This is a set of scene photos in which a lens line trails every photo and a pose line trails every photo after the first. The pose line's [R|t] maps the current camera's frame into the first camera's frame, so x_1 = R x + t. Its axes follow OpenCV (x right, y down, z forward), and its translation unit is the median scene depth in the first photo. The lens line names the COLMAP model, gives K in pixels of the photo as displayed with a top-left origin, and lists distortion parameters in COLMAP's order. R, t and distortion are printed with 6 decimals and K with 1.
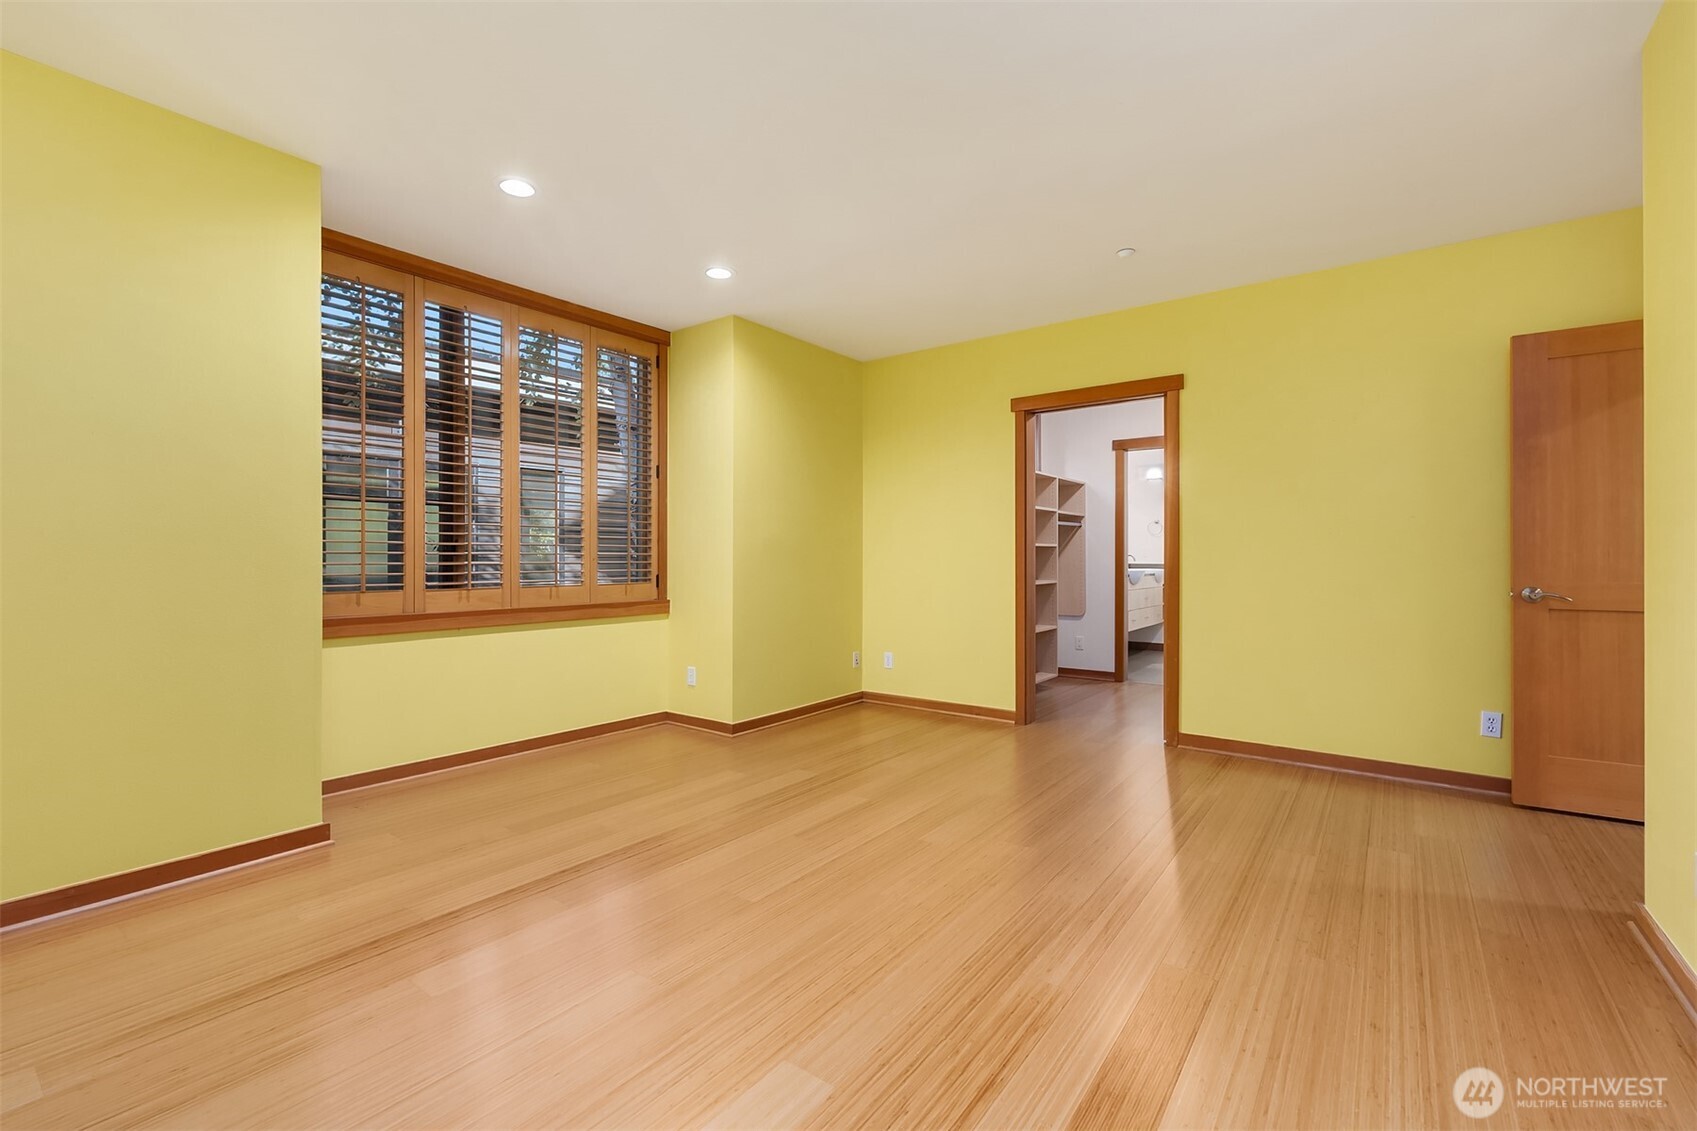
lens RADIAL K [[679.6, 0, 835.6], [0, 679.6, 563.3], [0, 0, 1]] dist [0.003942, -0.000055]
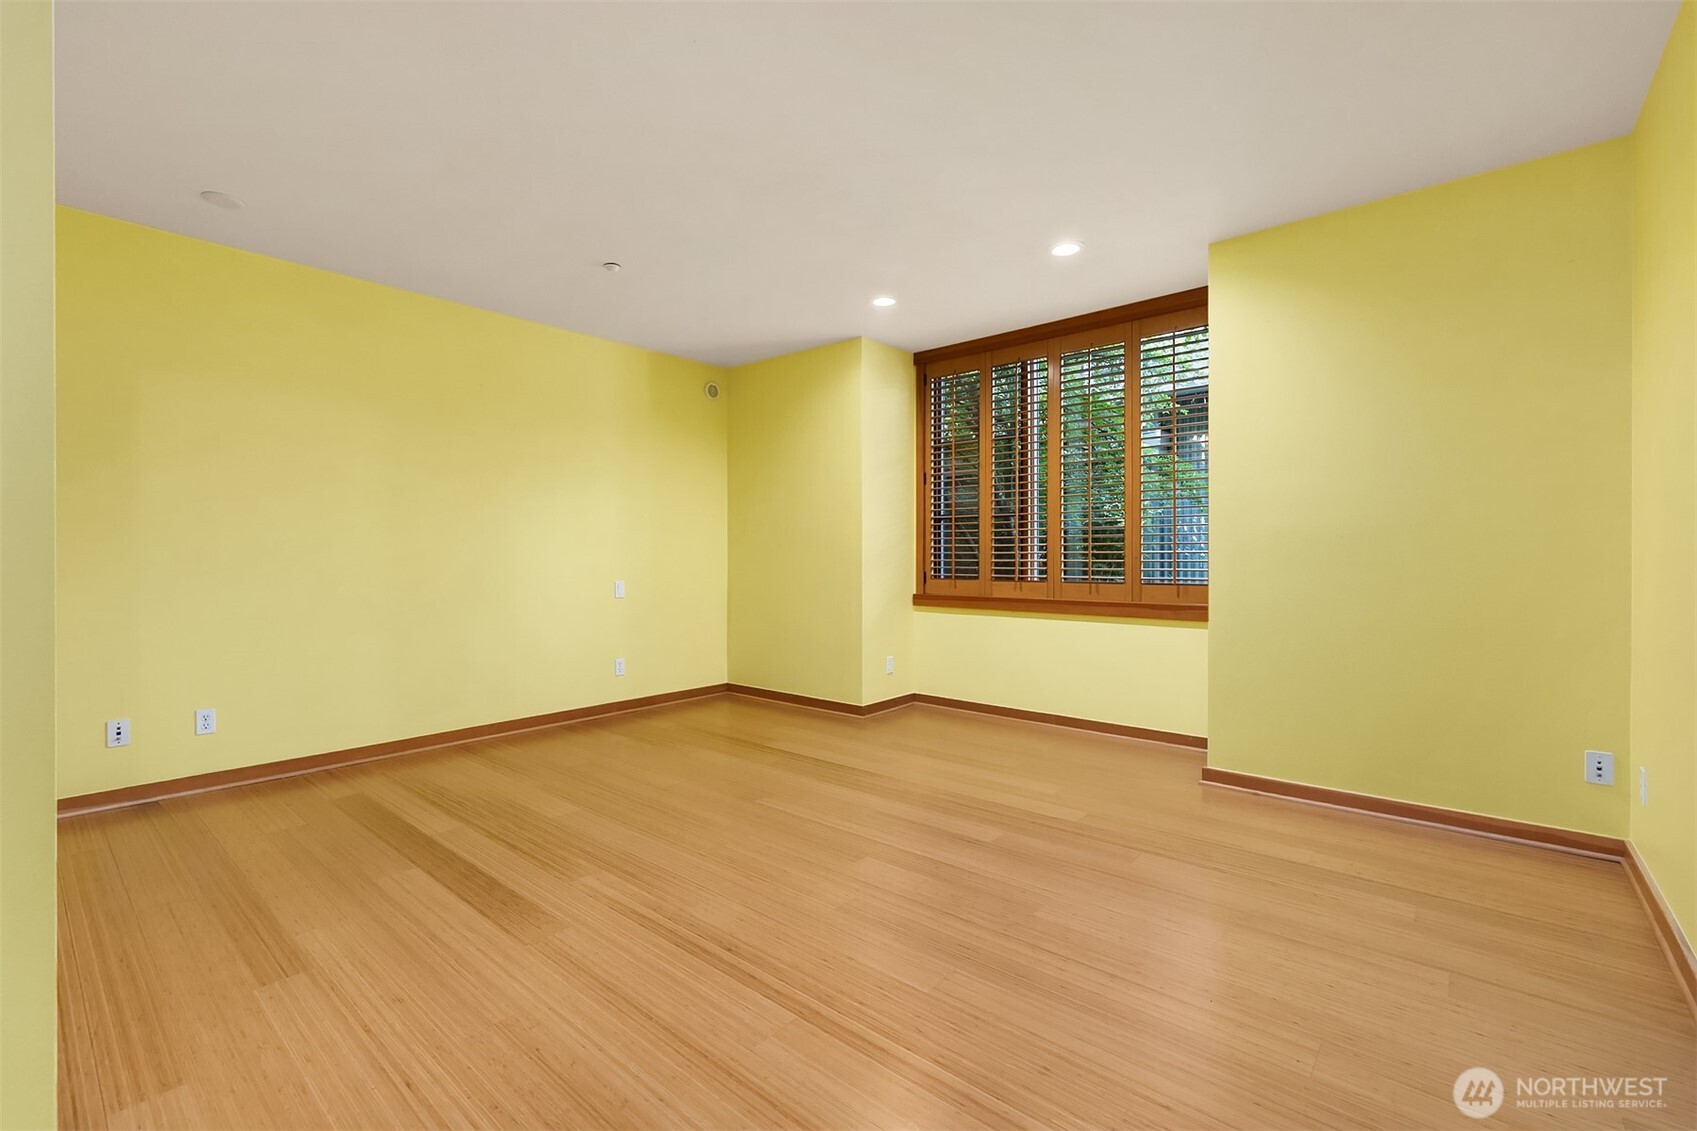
lens RADIAL K [[679.6, 0, 838.2], [0, 679.6, 556.3], [0, 0, 1]] dist [0.003942, -0.000055]
pose [[0.006419, -0.004185, -0.999971, 0.990313], [-0.004278, 0.999982, -0.004212, -0.002381], [0.999970, 0.004305, 0.006401, 0.893283]]
